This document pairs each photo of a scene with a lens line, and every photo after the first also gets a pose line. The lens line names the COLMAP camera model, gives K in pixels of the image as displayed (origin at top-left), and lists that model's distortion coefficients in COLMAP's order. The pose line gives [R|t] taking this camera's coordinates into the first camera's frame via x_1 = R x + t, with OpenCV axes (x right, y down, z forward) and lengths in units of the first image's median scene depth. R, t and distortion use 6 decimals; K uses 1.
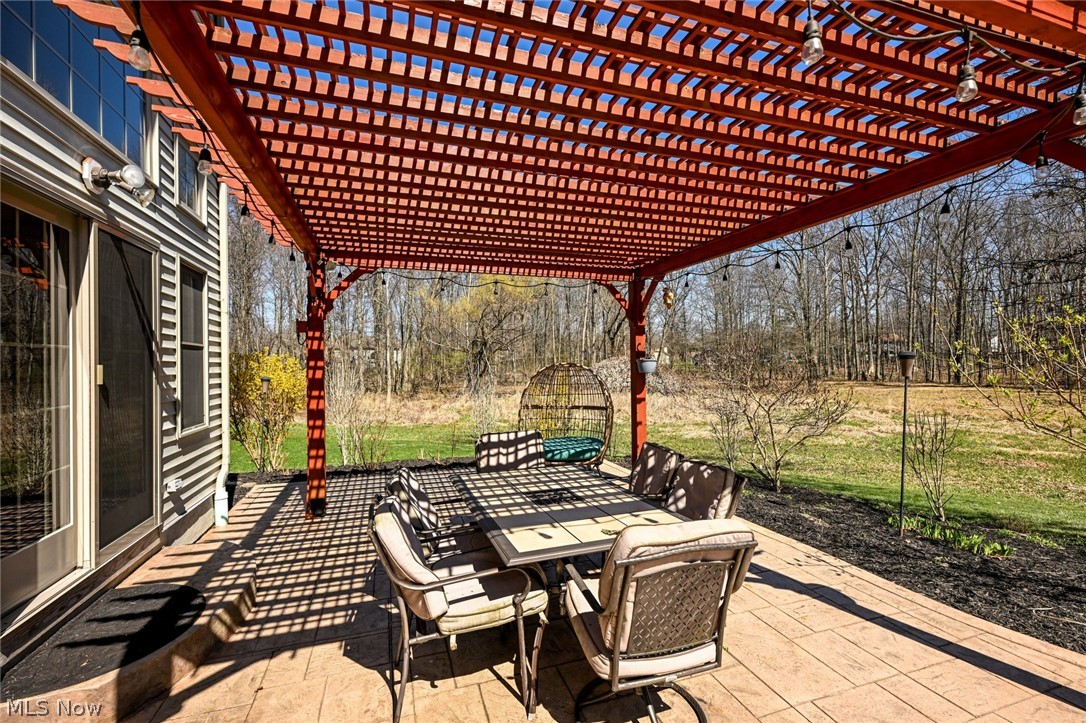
lens RADIAL K [[469.6, 0, 542.0], [0, 469.6, 364.7], [0, 0, 1]] dist [-0.000070, -0.000007]
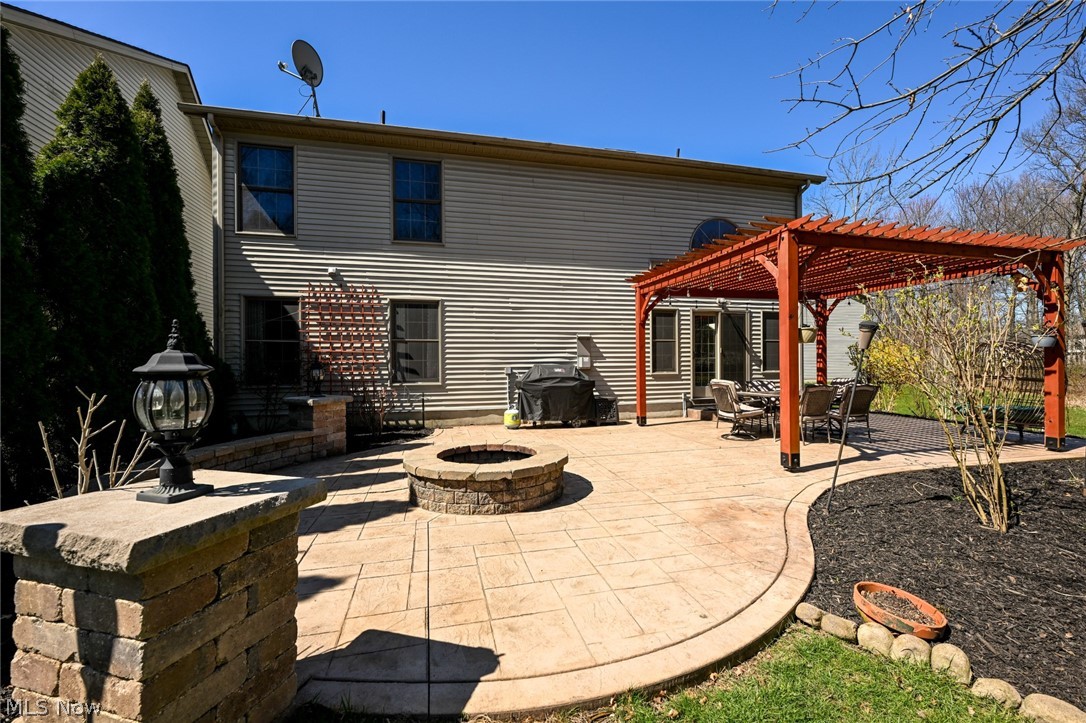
lens RADIAL K [[435.0, 0, 540.3], [0, 435.0, 359.3], [0, 0, 1]] dist [-0.003202, 0.000012]
pose [[-0.078501, 0.005224, -0.996900, 2.039926], [0.003525, 0.999981, 0.004963, 0.052253], [0.996908, -0.003125, -0.078518, -0.163353]]
